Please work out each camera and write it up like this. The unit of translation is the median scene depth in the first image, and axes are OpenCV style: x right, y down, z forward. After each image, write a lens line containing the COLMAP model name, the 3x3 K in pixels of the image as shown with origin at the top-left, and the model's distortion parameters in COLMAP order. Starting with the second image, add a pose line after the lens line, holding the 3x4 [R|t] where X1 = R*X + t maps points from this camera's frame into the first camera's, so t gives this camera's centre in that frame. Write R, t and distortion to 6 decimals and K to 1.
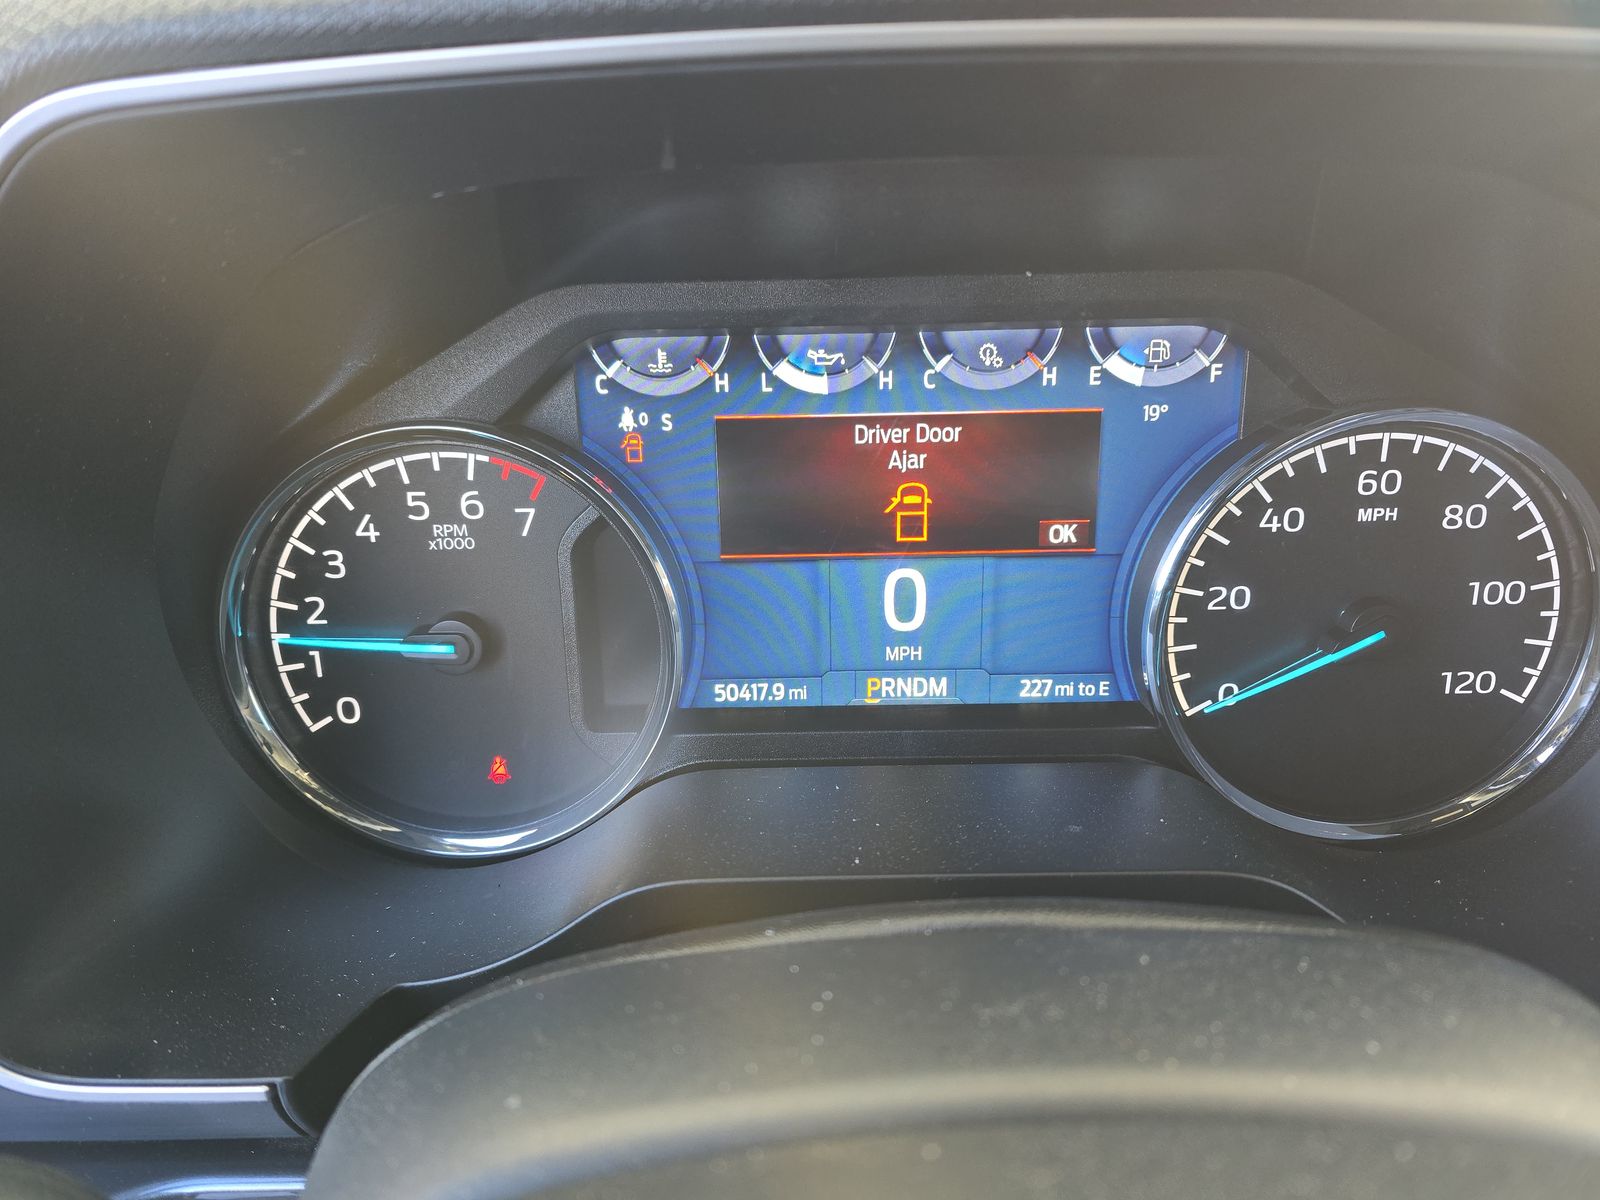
lens RADIAL K [[1064.9, 0, 798.8], [0, 1064.9, 596.1], [0, 0, 1]] dist [0.007381, -0.014389]
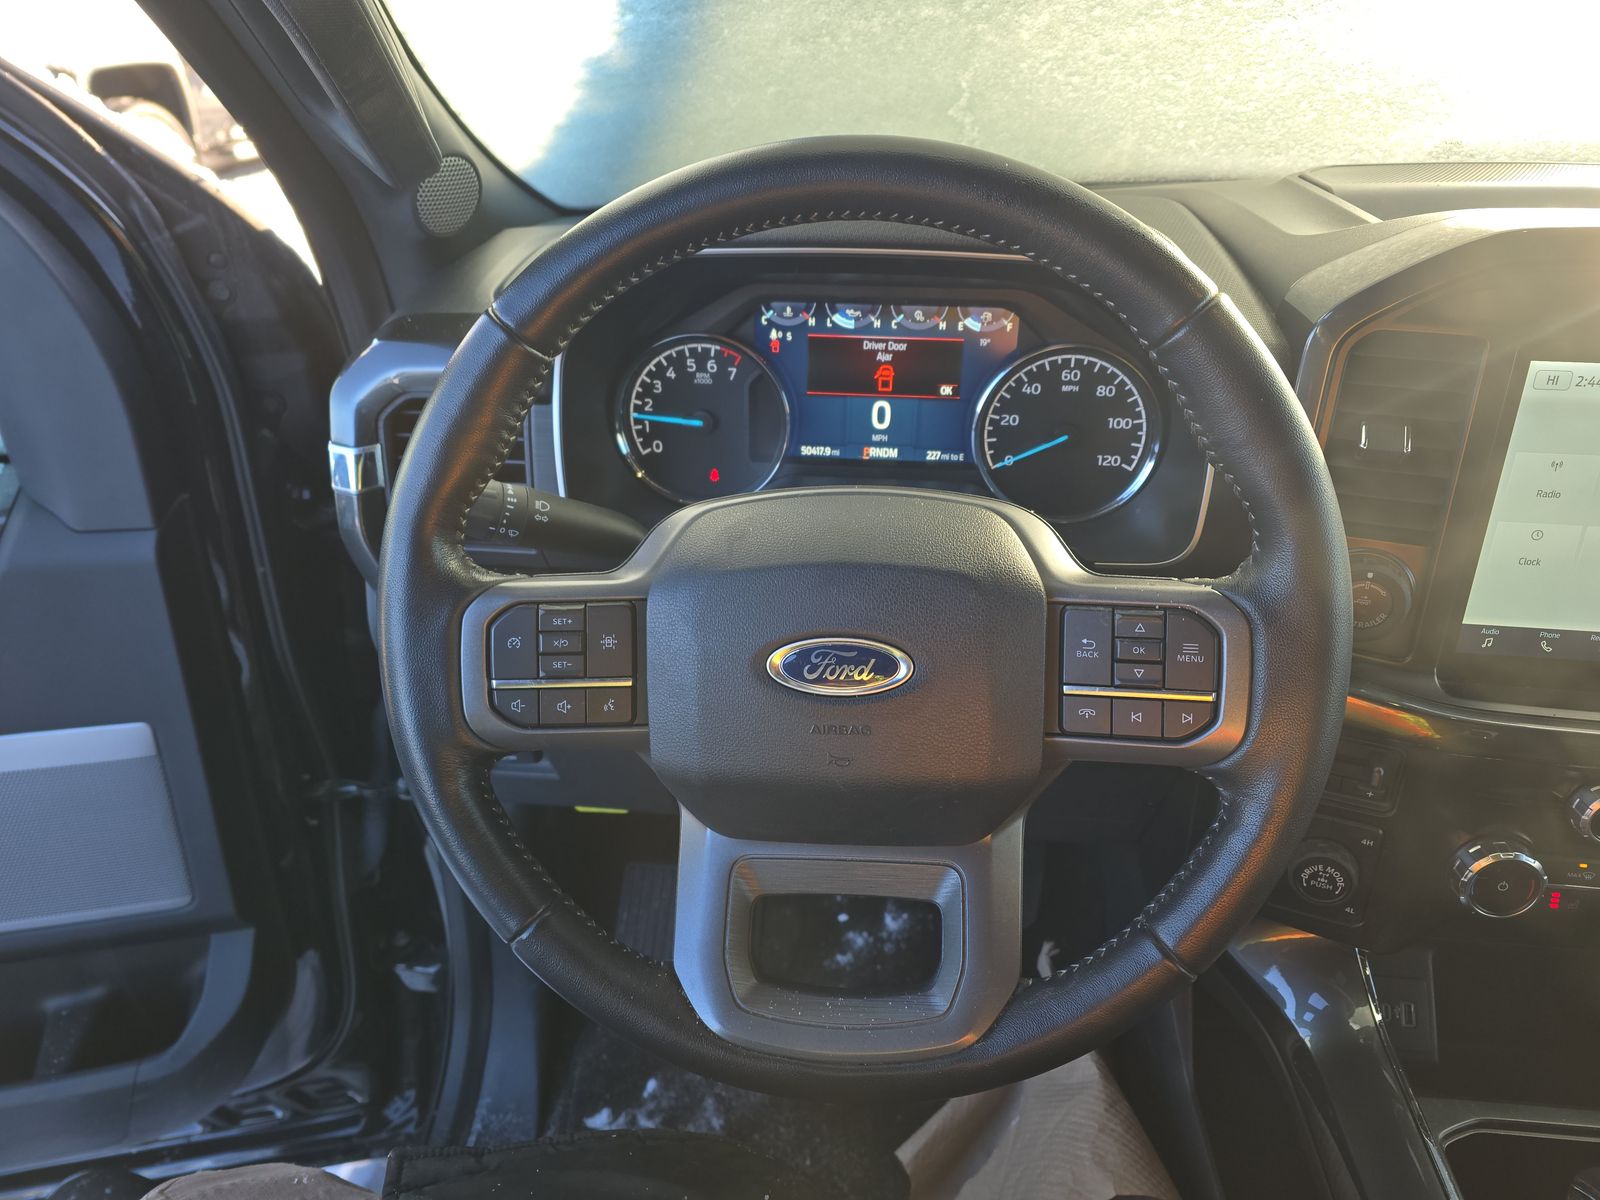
lens RADIAL K [[1064.9, 0, 803.0], [0, 1064.9, 608.4], [0, 0, 1]] dist [0.007381, -0.014389]
pose [[0.994347, 0.069721, -0.080078, 0.154329], [-0.060696, 0.992067, 0.110084, 0.194533], [0.087118, -0.104602, 0.990691, -1.553878]]
